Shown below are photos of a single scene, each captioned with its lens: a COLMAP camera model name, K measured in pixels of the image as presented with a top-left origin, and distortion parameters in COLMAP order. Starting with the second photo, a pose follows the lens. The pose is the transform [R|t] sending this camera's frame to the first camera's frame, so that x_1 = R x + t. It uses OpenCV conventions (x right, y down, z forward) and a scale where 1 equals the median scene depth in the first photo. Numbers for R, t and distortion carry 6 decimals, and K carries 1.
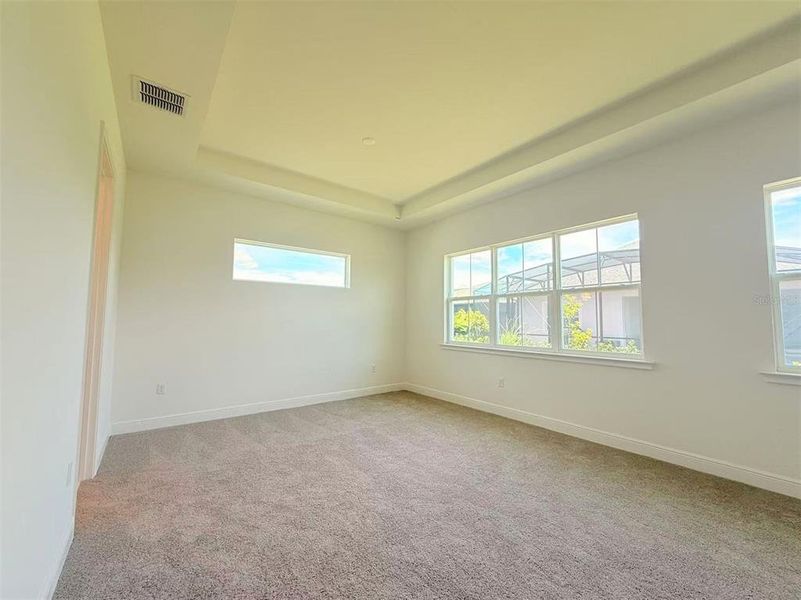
lens RADIAL K [[320.7, 0, 400.5], [0, 320.7, 300.0], [0, 0, 1]] dist [-0.001346, -0.000090]
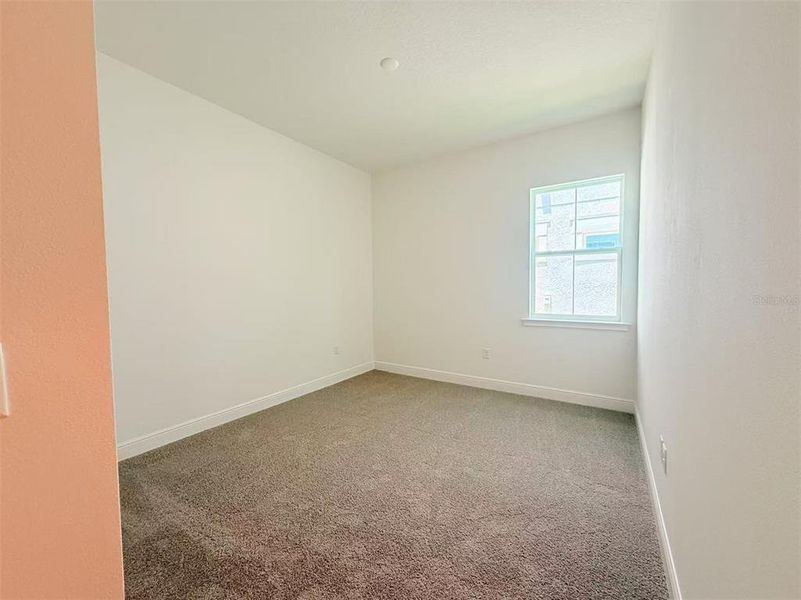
lens RADIAL K [[308.9, 0, 400.5], [0, 308.9, 300.0], [0, 0, 1]] dist [0.000339, 0.000089]
pose [[0.938841, -0.031128, 0.342942, -0.242529], [-0.005107, 0.994538, 0.104253, 0.018627], [-0.344314, -0.099628, 0.933554, 0.319561]]
